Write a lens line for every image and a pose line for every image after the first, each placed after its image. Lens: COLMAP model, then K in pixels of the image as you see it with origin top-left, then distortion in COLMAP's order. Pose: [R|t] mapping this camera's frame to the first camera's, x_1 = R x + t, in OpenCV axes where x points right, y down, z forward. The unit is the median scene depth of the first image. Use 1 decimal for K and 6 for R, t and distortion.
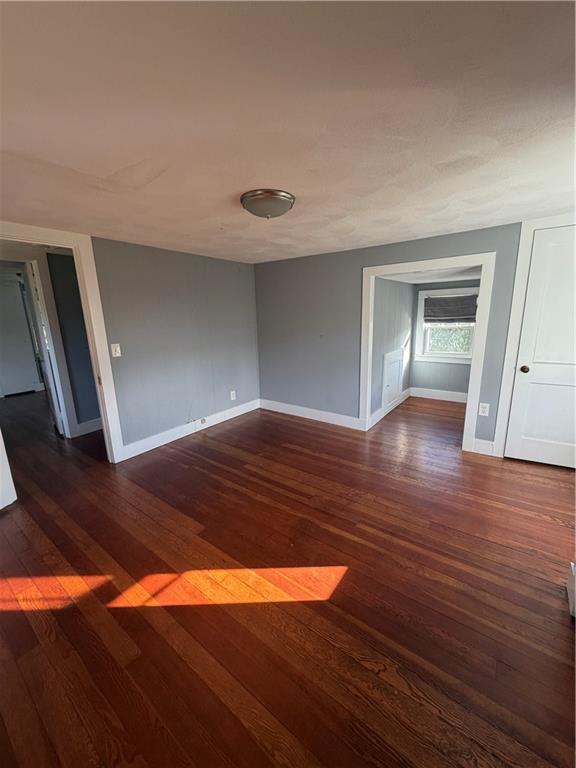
lens RADIAL K [[310.9, 0, 290.4], [0, 310.9, 384.1], [0, 0, 1]] dist [-0.000807, 0.000523]
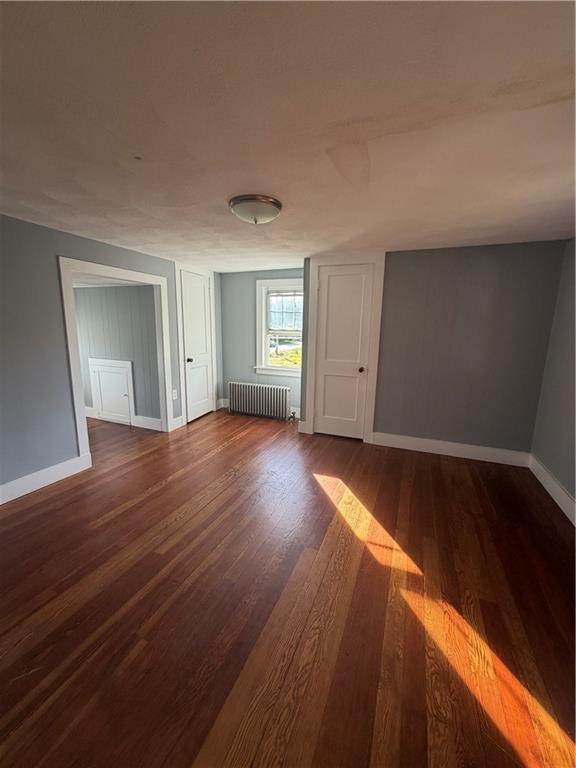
lens RADIAL K [[310.9, 0, 290.3], [0, 310.9, 382.9], [0, 0, 1]] dist [-0.000807, 0.000523]
pose [[-0.256987, -0.148922, 0.954872, -1.226989], [0.213085, 0.955007, 0.206291, -0.217139], [-0.942630, 0.256483, -0.213692, 1.300937]]
